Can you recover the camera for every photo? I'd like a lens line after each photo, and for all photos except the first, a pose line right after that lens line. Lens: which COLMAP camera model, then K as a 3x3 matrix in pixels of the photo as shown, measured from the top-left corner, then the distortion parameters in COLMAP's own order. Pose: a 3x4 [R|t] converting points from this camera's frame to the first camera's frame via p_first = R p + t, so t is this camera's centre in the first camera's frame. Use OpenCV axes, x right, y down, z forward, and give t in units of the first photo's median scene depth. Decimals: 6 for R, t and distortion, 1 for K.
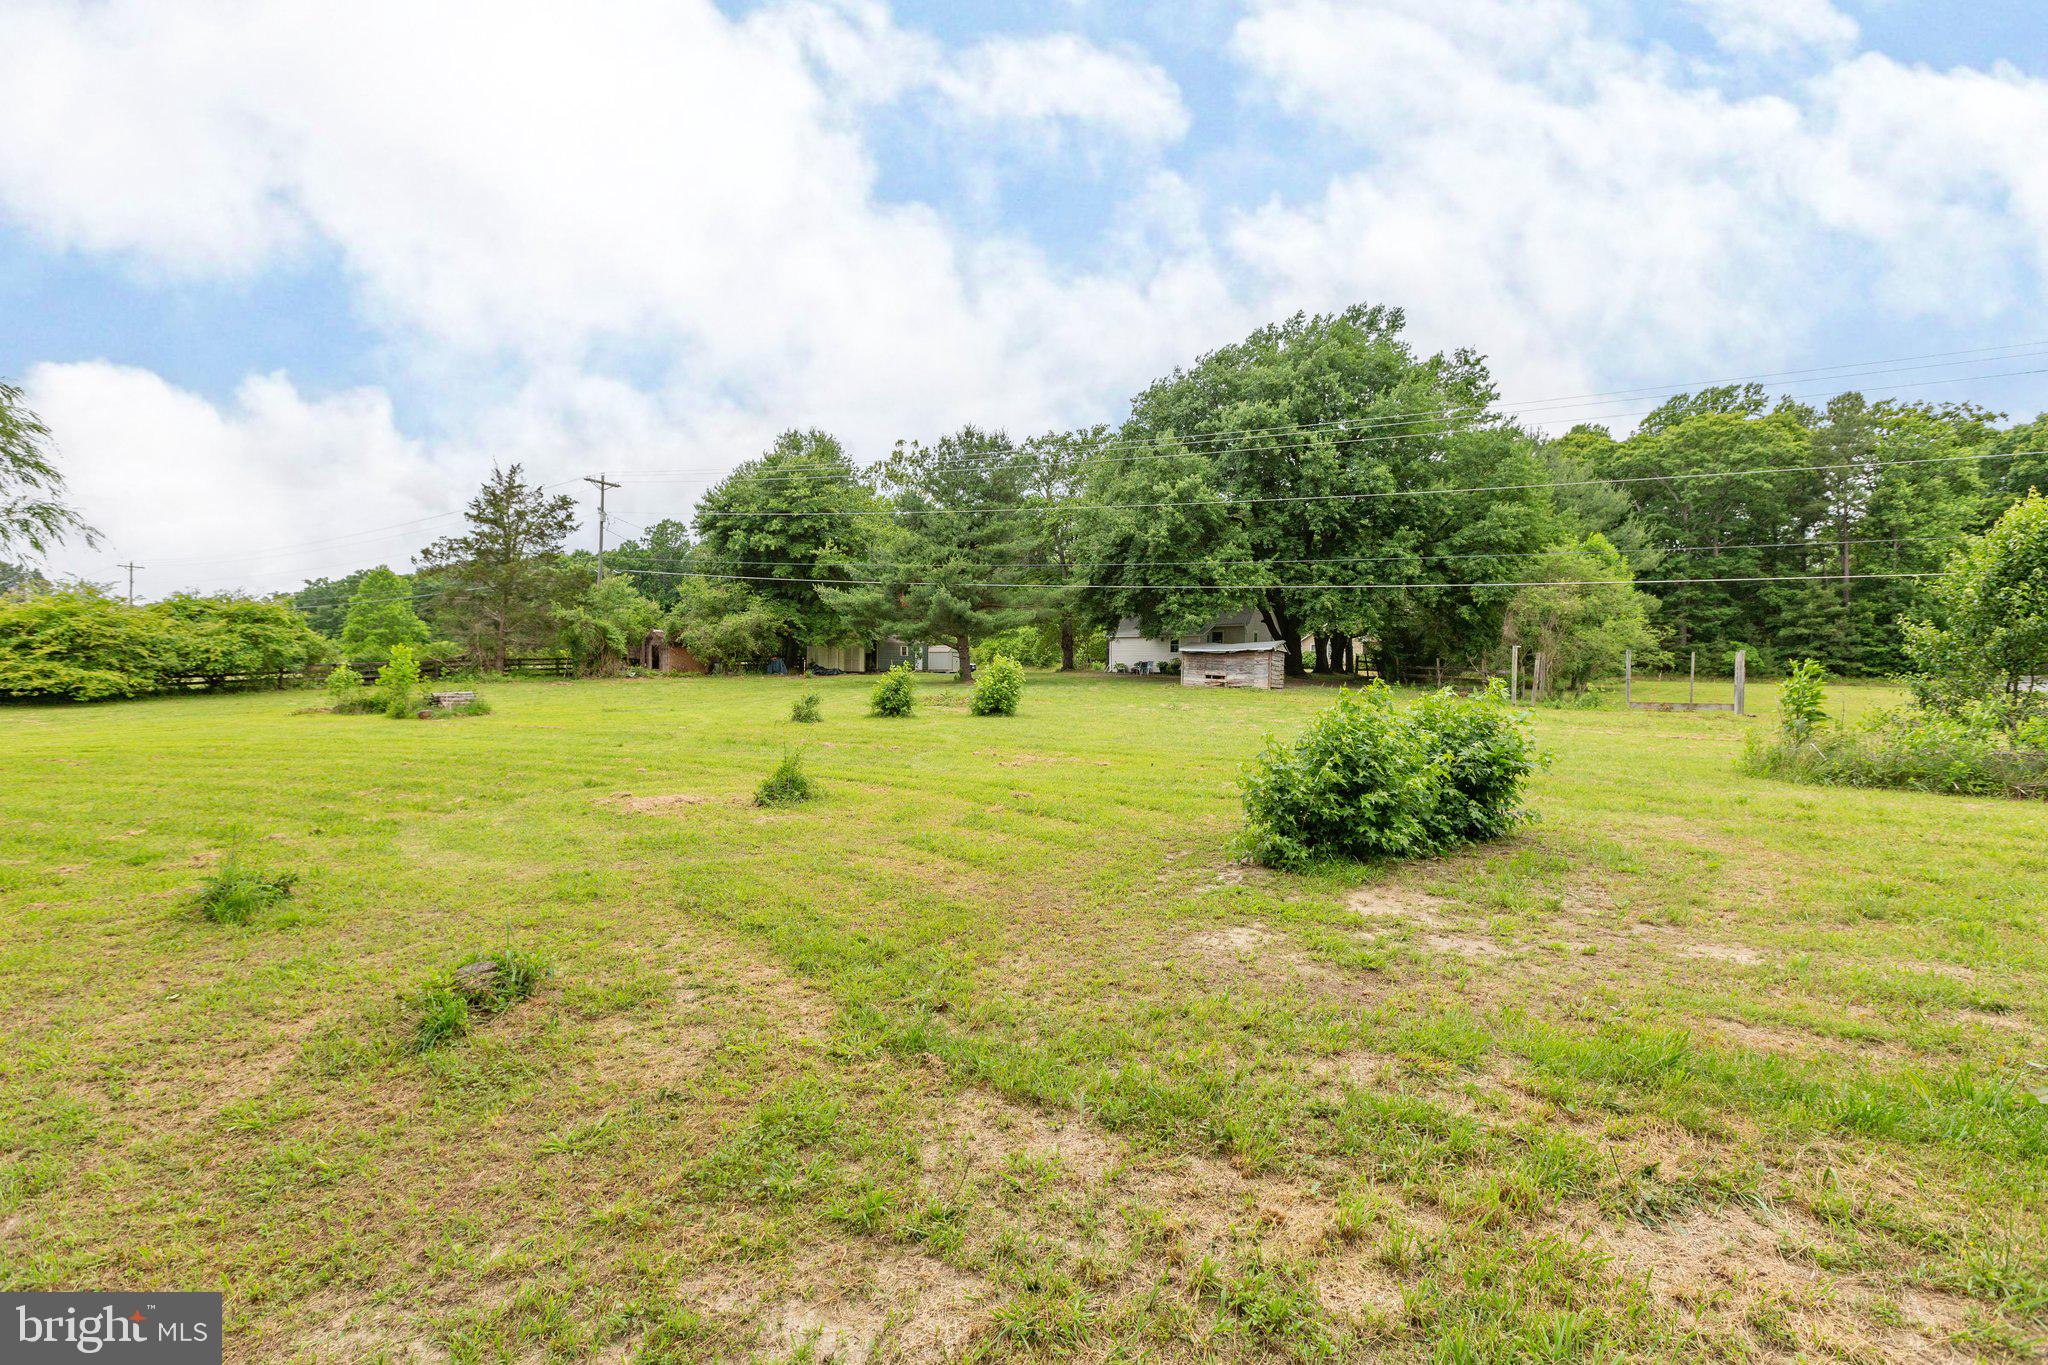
lens RADIAL K [[939.1, 0, 1024.0], [0, 939.1, 682.5], [0, 0, 1]] dist [-0.002614, -0.000627]
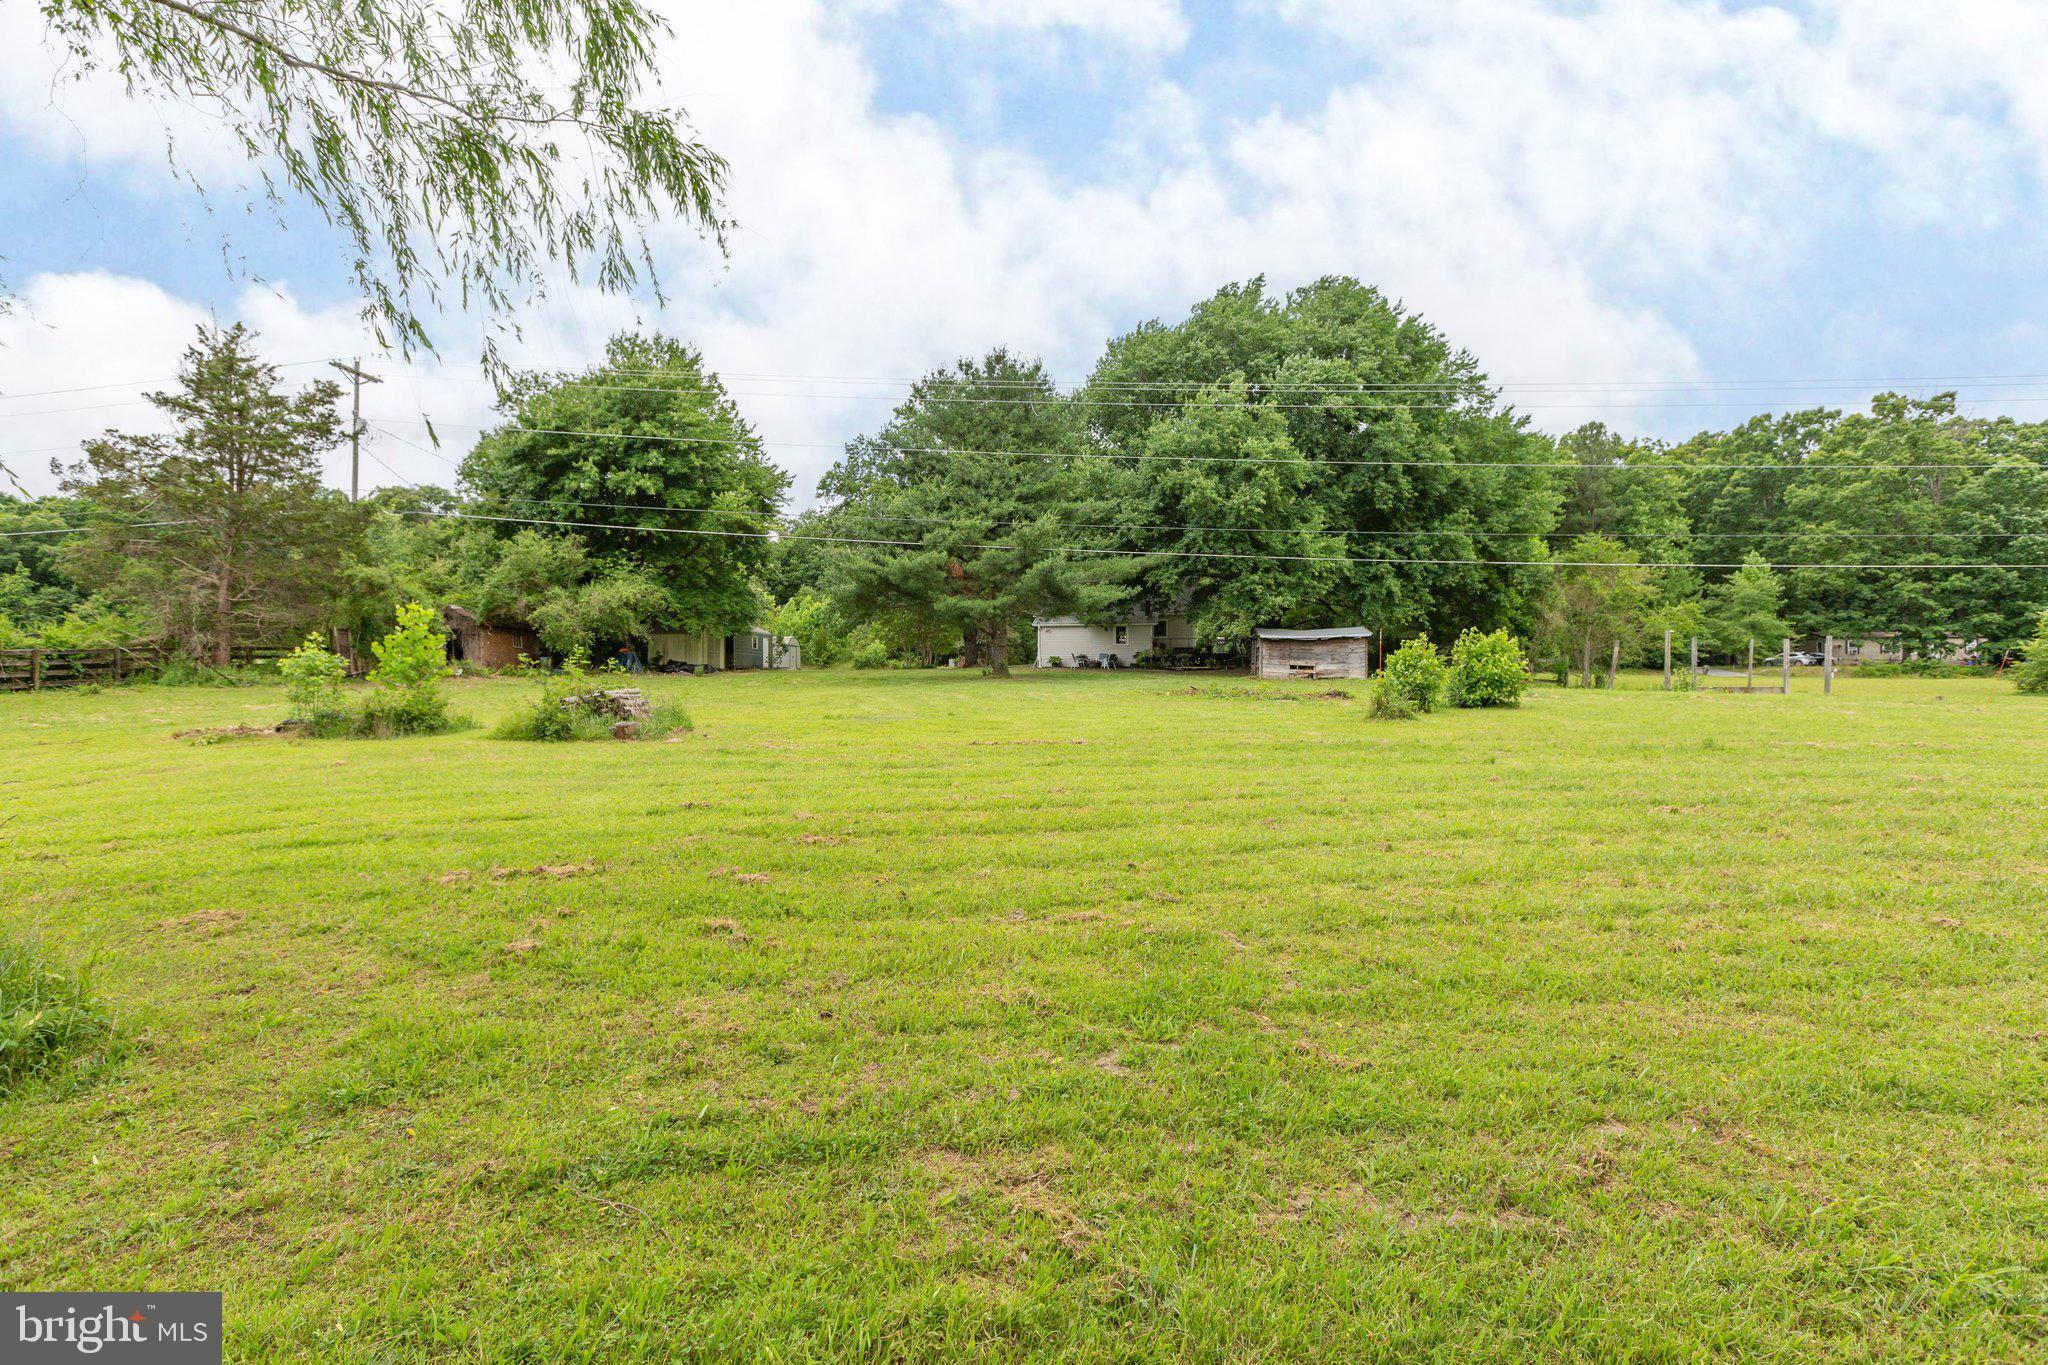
lens RADIAL K [[1016.1, 0, 1024.0], [0, 1016.1, 682.5], [0, 0, 1]] dist [-0.002098, -0.000590]
pose [[0.906265, -0.012220, 0.422534, -0.381813], [0.015029, 0.999882, -0.003319, 0.006564], [-0.422444, 0.009358, 0.906341, 0.220021]]
